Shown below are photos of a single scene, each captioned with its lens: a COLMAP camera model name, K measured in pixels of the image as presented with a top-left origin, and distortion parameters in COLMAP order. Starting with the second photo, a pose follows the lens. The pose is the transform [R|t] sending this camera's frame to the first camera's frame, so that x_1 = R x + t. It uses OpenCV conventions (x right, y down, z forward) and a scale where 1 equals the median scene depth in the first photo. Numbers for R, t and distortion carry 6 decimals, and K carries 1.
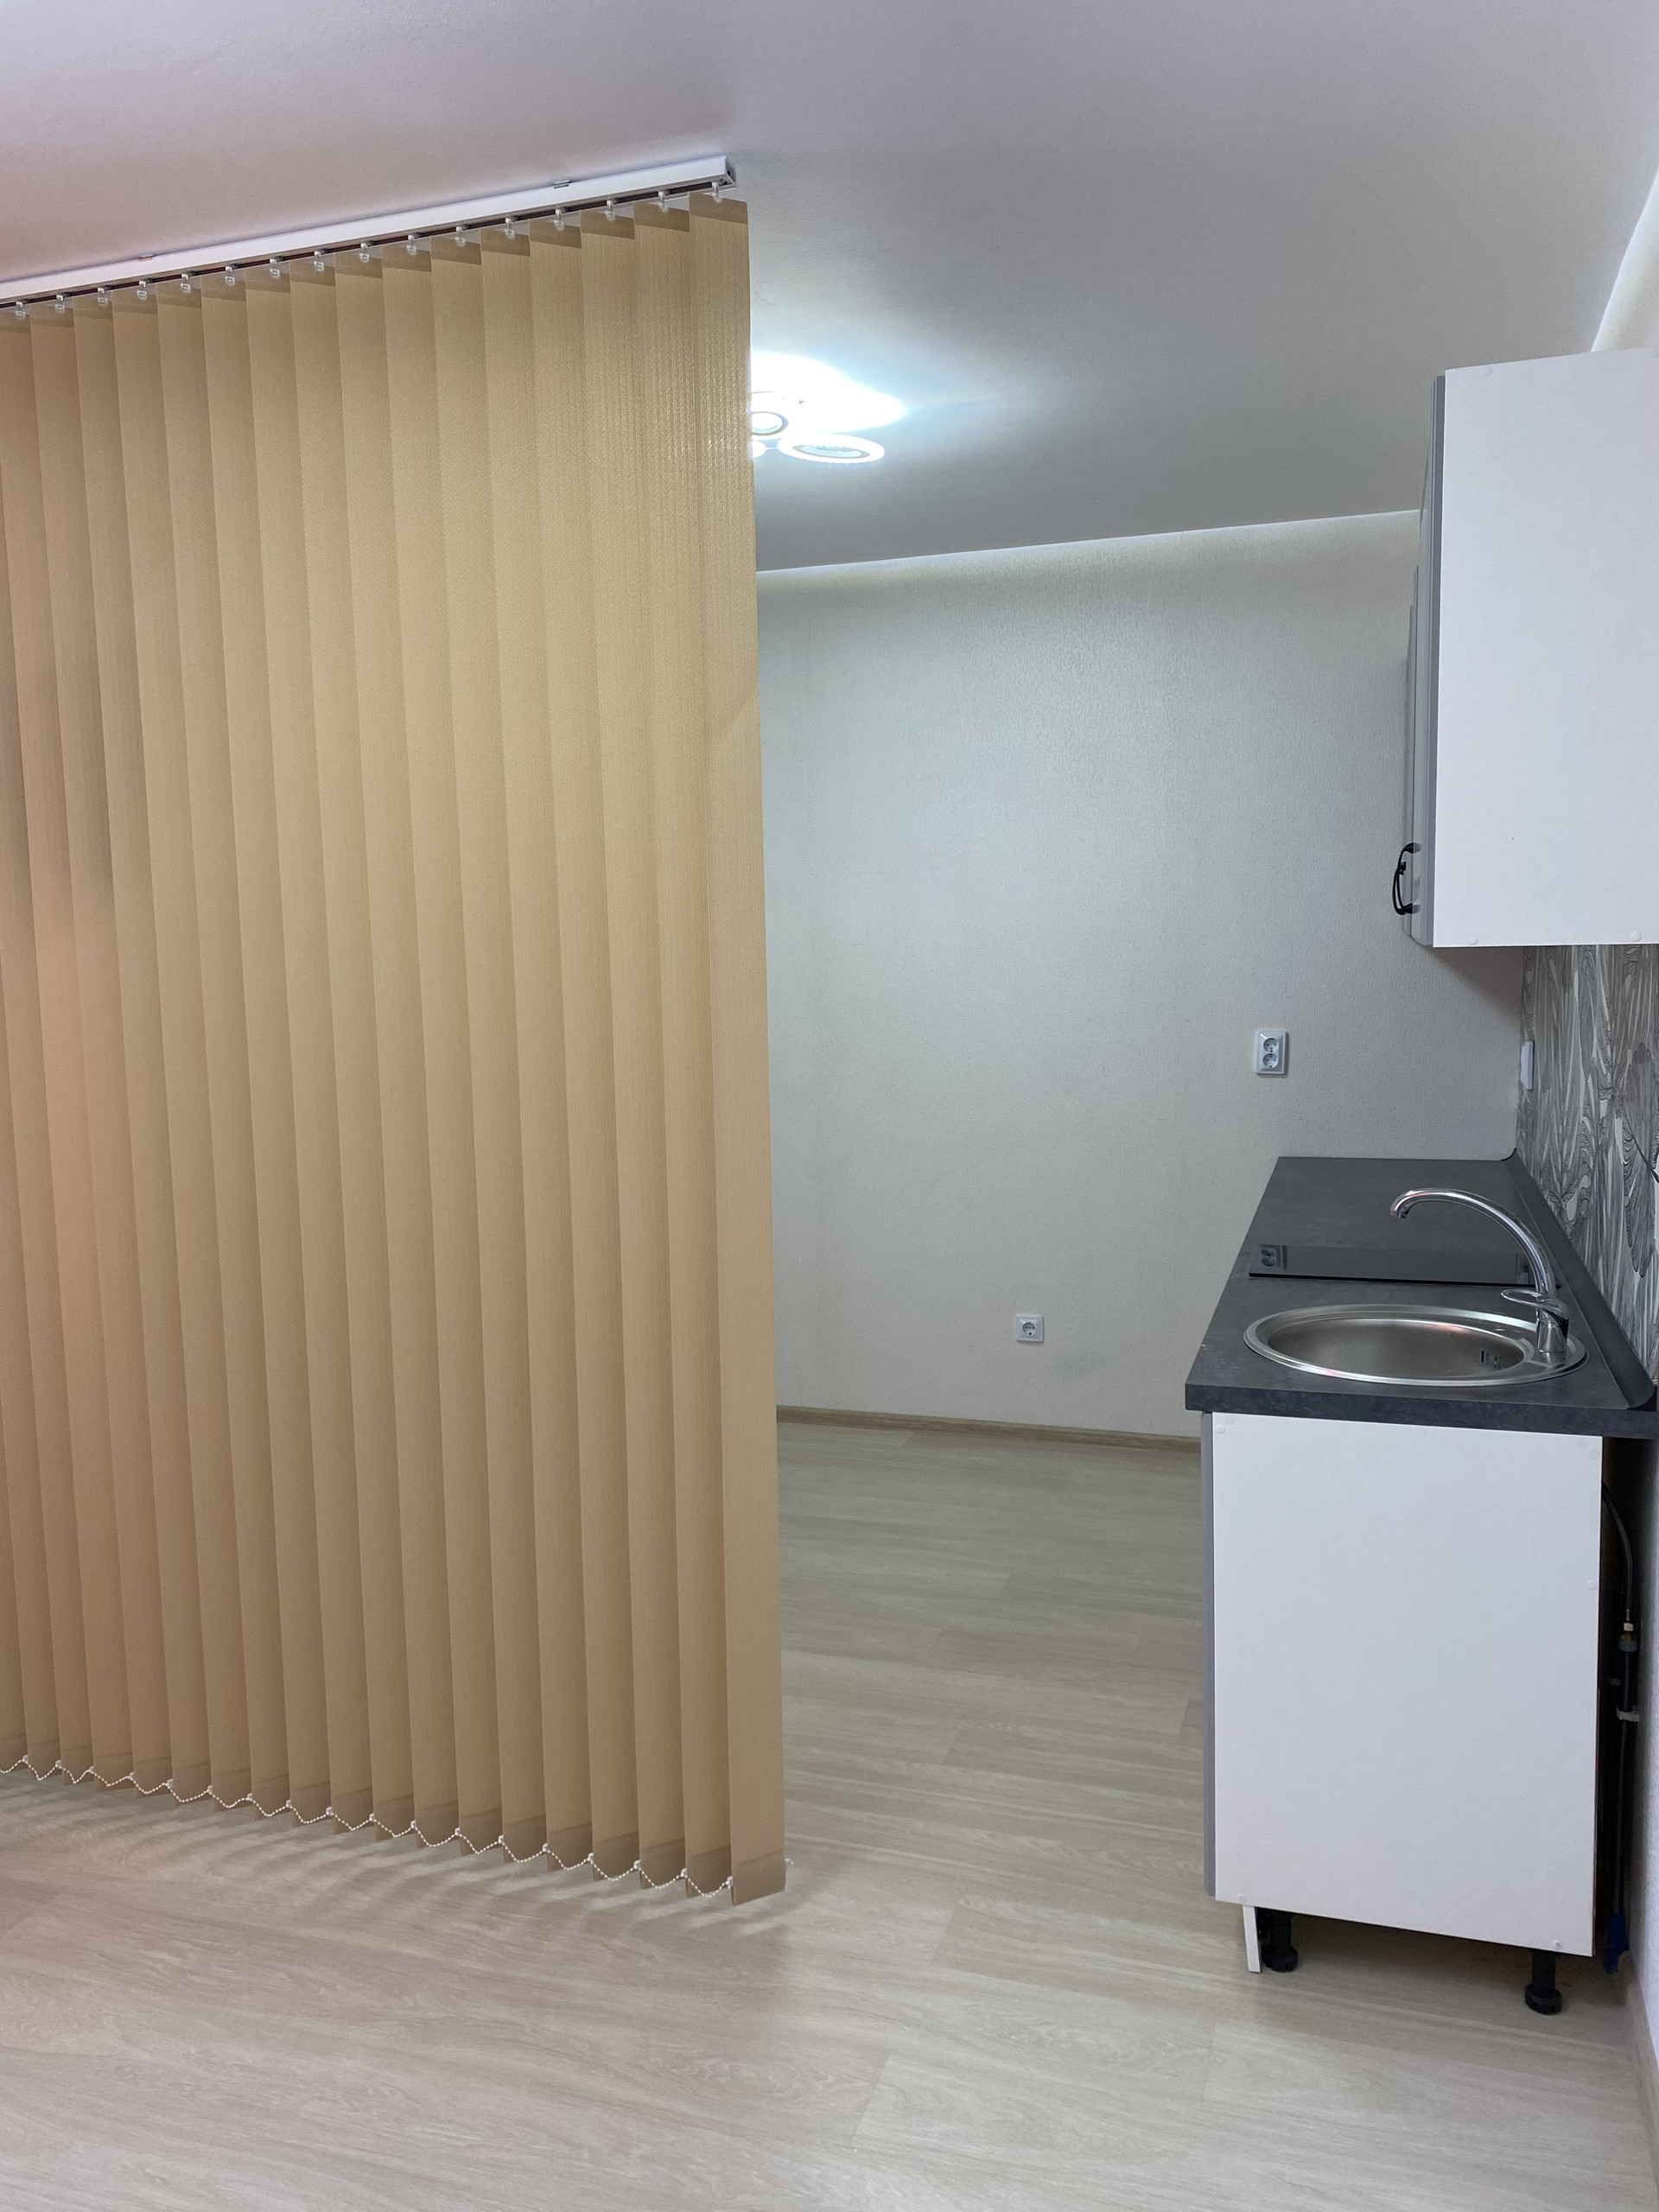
lens RADIAL K [[1670.9, 0, 818.4], [0, 1670.9, 1118.1], [0, 0, 1]] dist [0.032956, -0.027294]
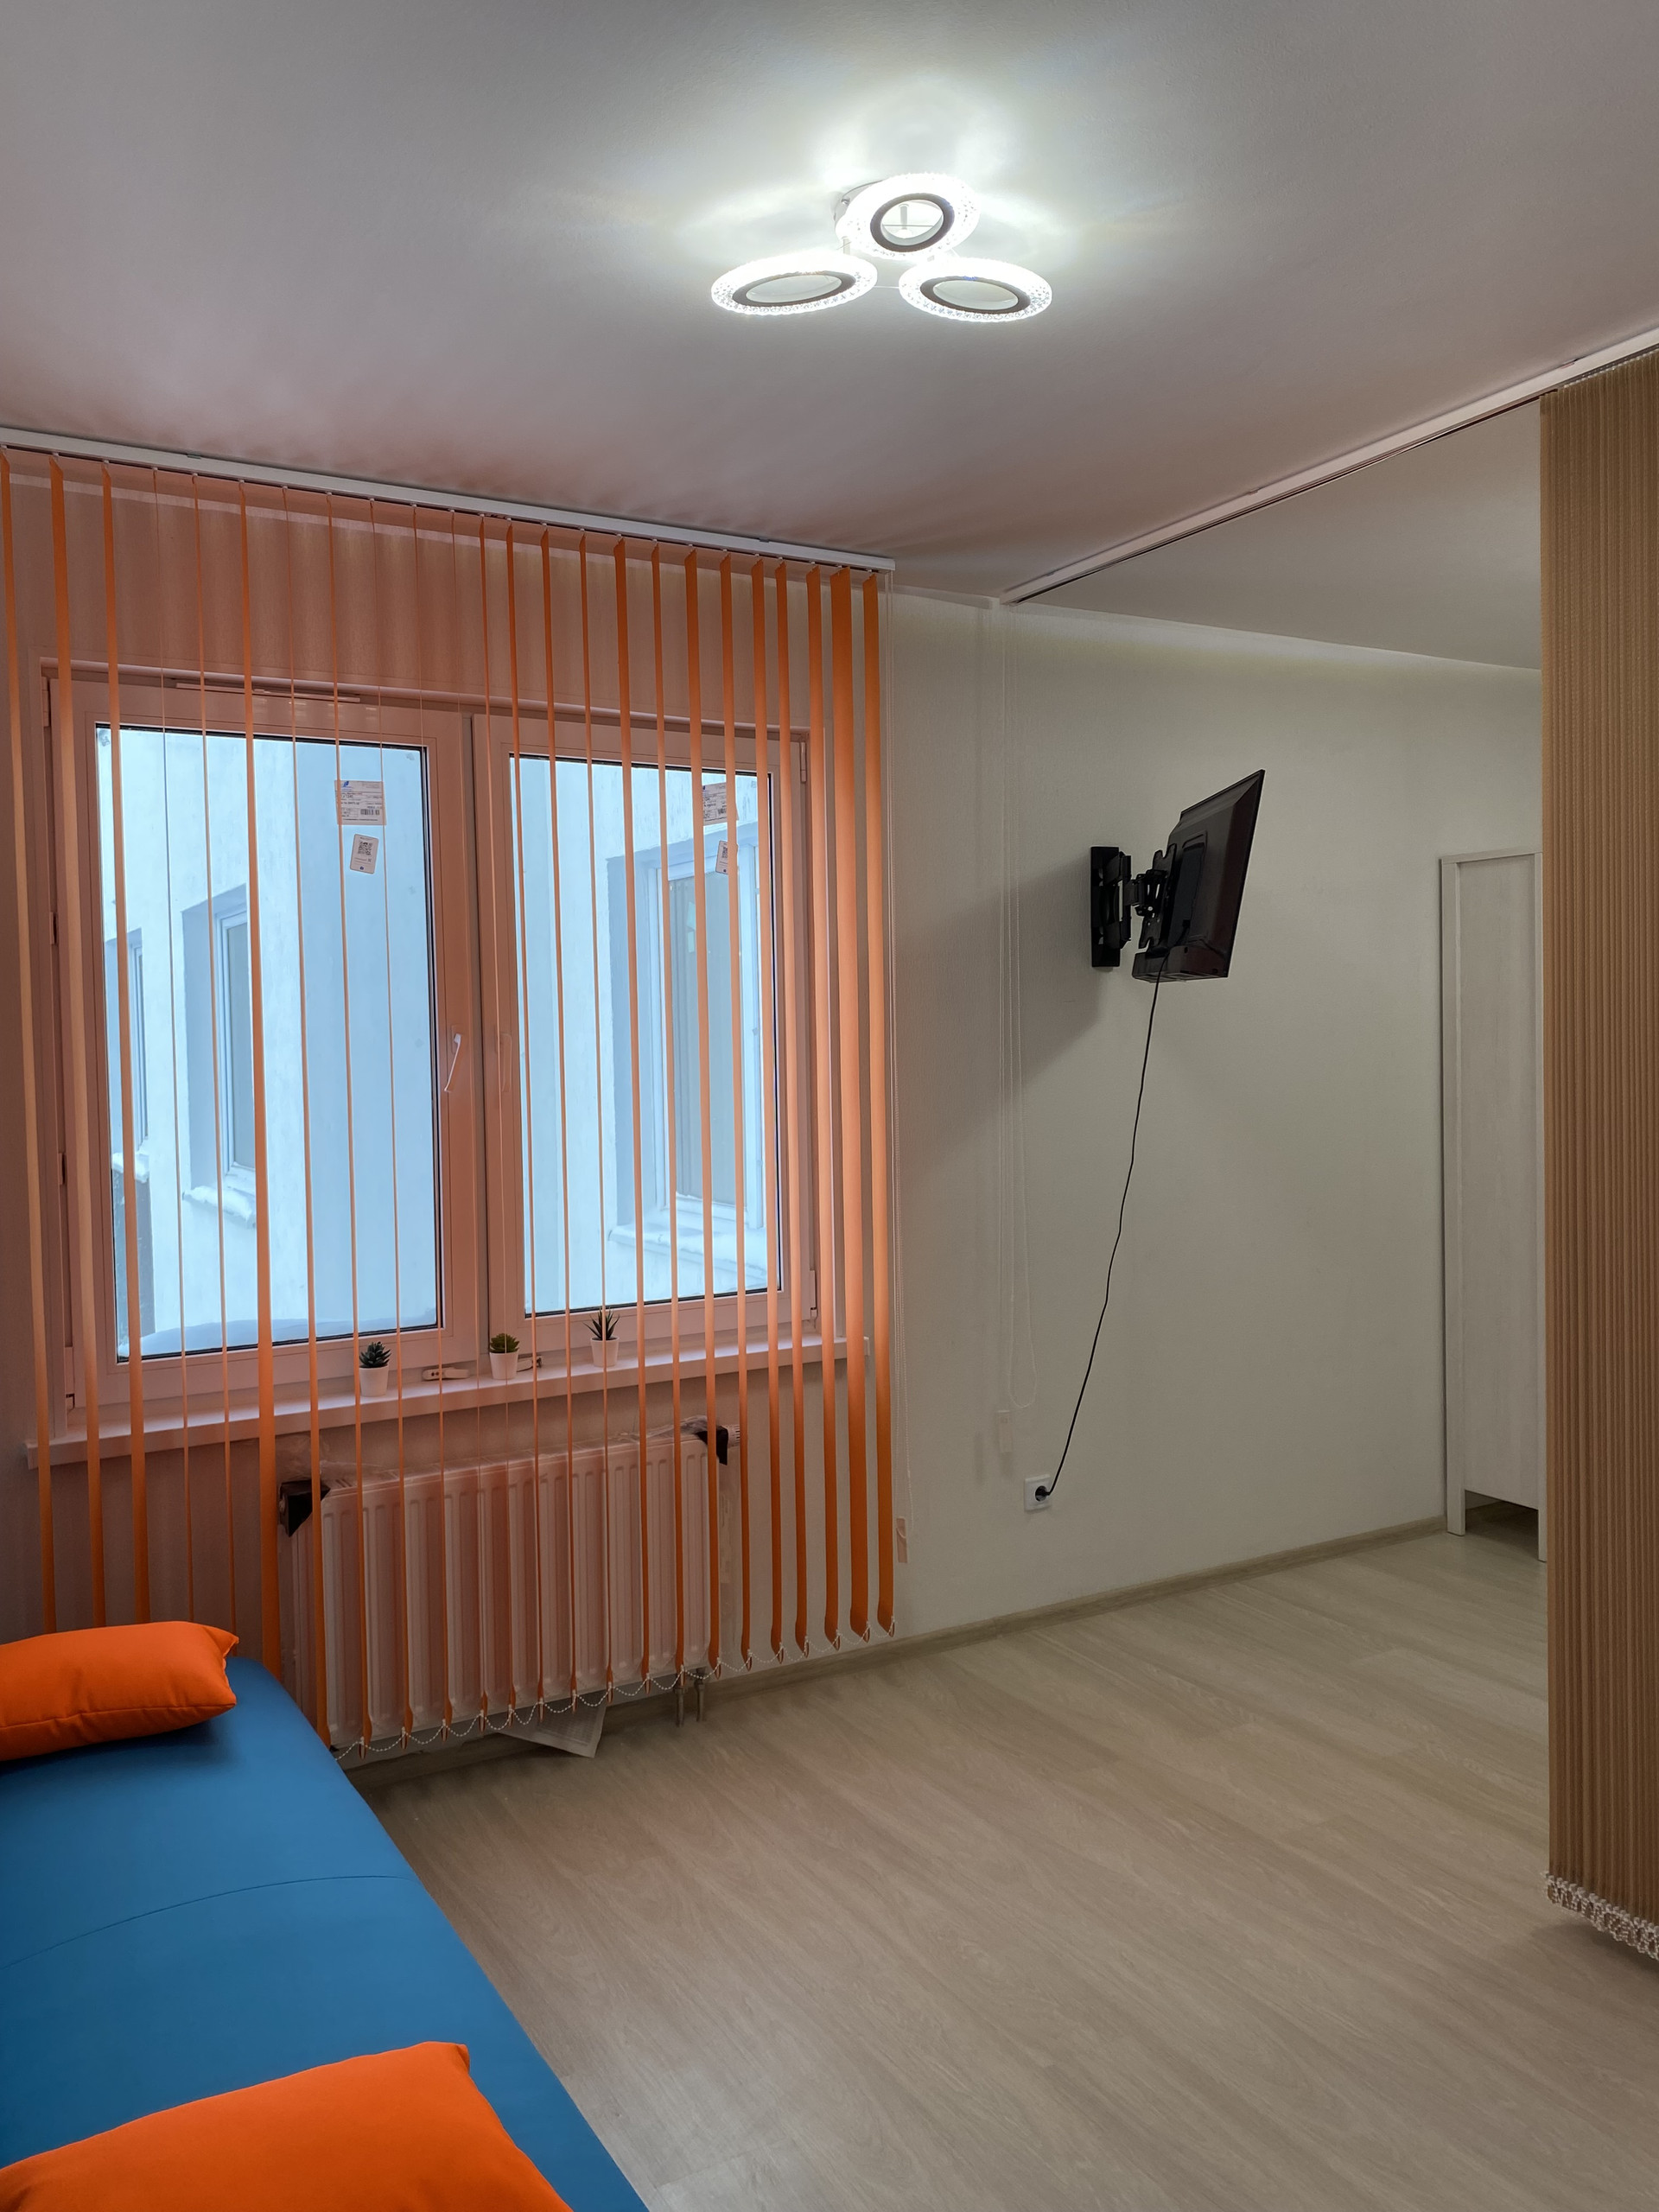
lens RADIAL K [[1654.8, 0, 822.0], [0, 1654.8, 1104.1], [0, 0, 1]] dist [0.002270, -0.001582]
pose [[0.745293, 0.032423, -0.665948, 0.215932], [-0.068647, 0.997240, -0.028273, 0.013824], [0.663193, 0.066788, 0.745462, -0.130657]]
